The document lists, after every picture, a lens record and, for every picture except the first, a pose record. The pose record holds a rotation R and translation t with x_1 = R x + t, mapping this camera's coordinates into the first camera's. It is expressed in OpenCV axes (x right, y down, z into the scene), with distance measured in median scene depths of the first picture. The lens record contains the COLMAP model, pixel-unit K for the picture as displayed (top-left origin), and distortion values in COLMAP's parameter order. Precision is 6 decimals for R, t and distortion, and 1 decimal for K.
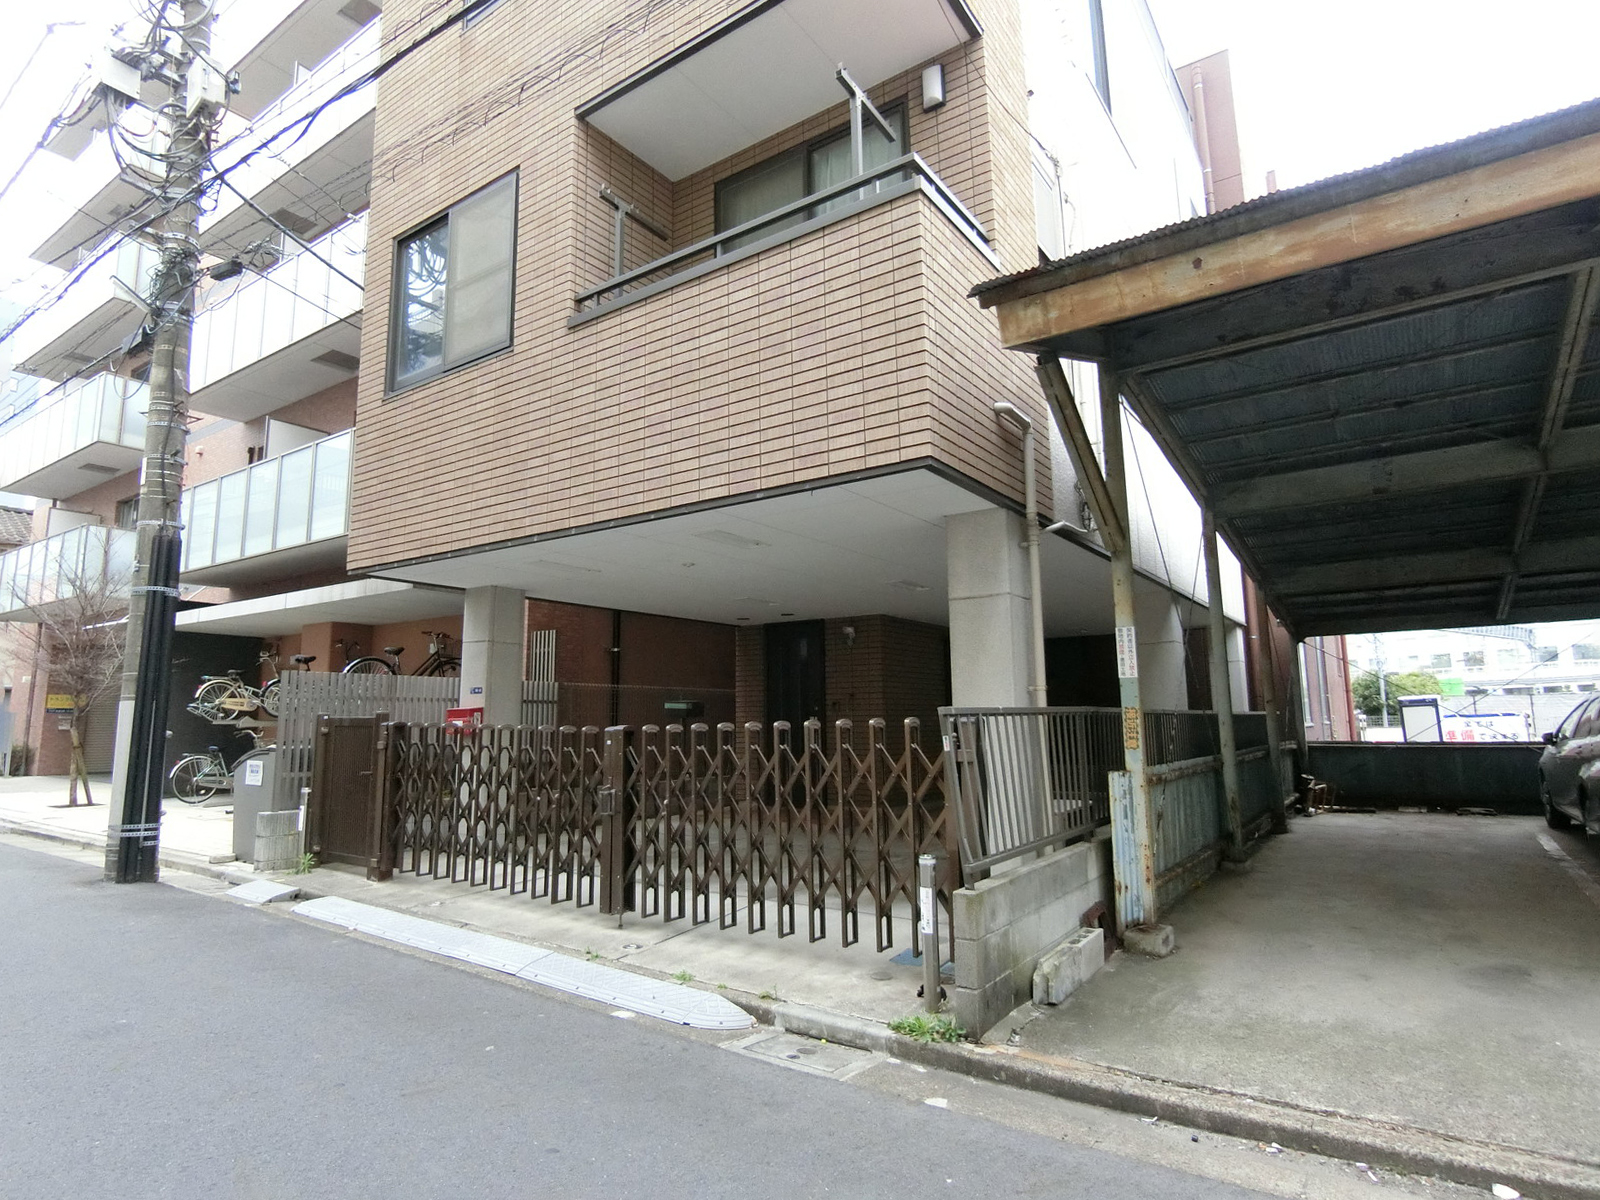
lens RADIAL K [[890.5, 0, 791.8], [0, 890.5, 593.6], [0, 0, 1]] dist [-0.008166, -0.001033]
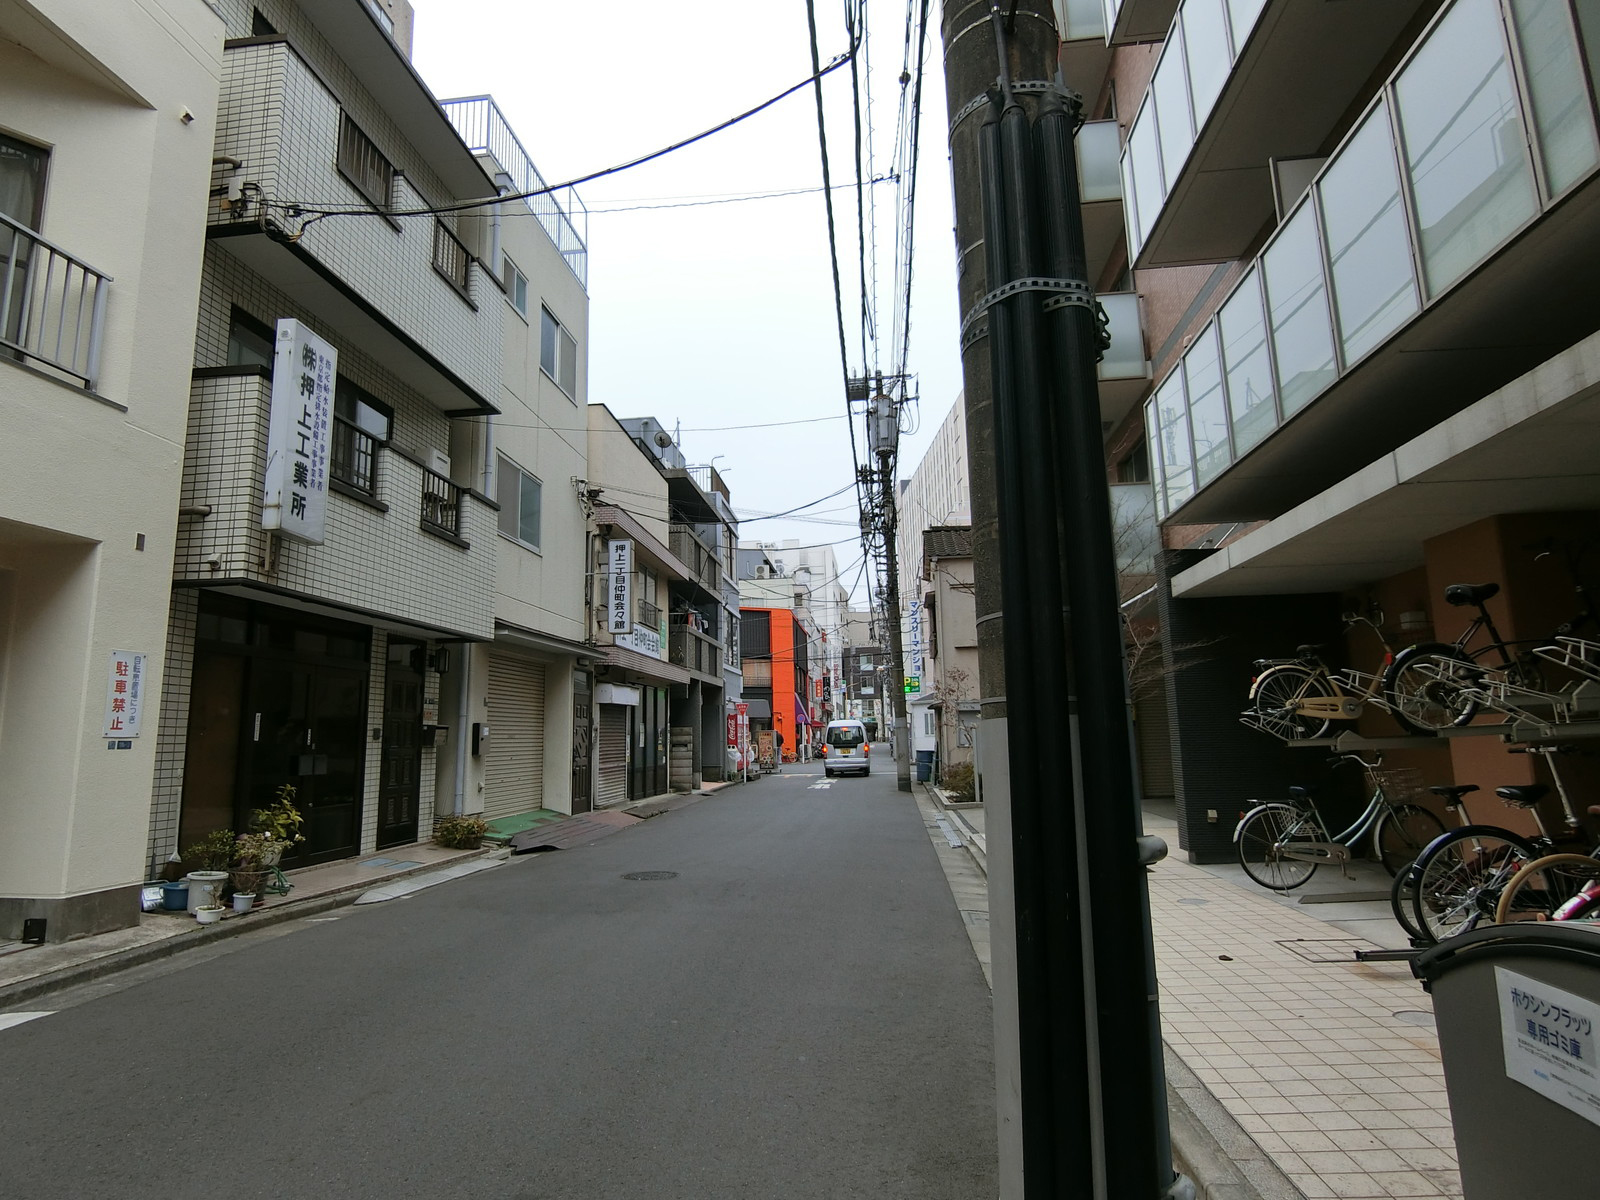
lens RADIAL K [[890.5, 0, 802.4], [0, 890.5, 597.5], [0, 0, 1]] dist [-0.008166, -0.001033]
pose [[0.488875, -0.145515, -0.860131, -0.315420], [0.149065, 0.985423, -0.081988, 0.057120], [0.859524, -0.088133, 0.503440, 0.475676]]
